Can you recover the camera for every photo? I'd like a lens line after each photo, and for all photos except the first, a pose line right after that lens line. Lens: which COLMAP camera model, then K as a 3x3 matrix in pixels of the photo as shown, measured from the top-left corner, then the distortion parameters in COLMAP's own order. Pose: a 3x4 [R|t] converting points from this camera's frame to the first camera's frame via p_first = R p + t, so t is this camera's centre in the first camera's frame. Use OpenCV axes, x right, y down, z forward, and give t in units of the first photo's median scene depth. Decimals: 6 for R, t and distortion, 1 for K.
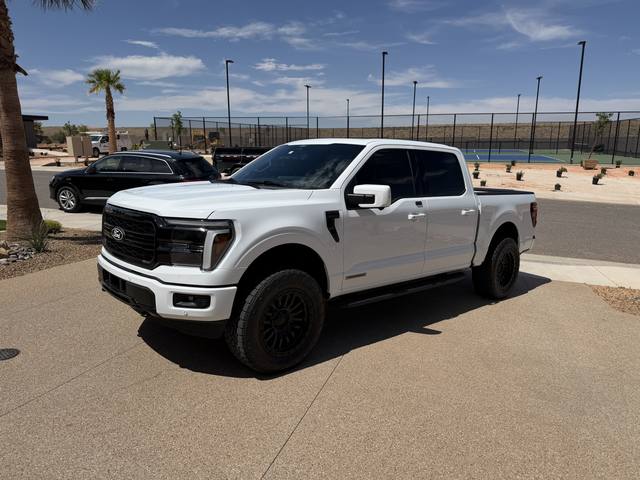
lens RADIAL K [[448.9, 0, 333.1], [0, 448.9, 243.4], [0, 0, 1]] dist [0.115474, -0.173649]
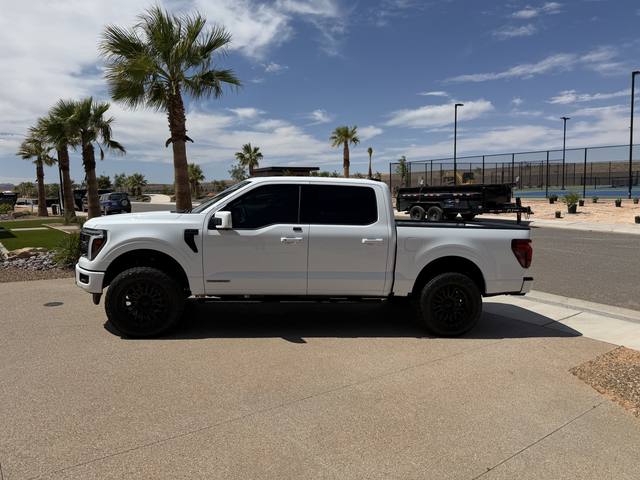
lens RADIAL K [[460.8, 0, 320.0], [0, 460.8, 240.0], [0, 0, 1]] dist [0.004227, -0.007132]
pose [[0.819123, 0.040291, -0.572201, 0.756225], [-0.095704, 0.993147, -0.067073, 0.011996], [0.565577, 0.109703, 0.817366, 0.042380]]
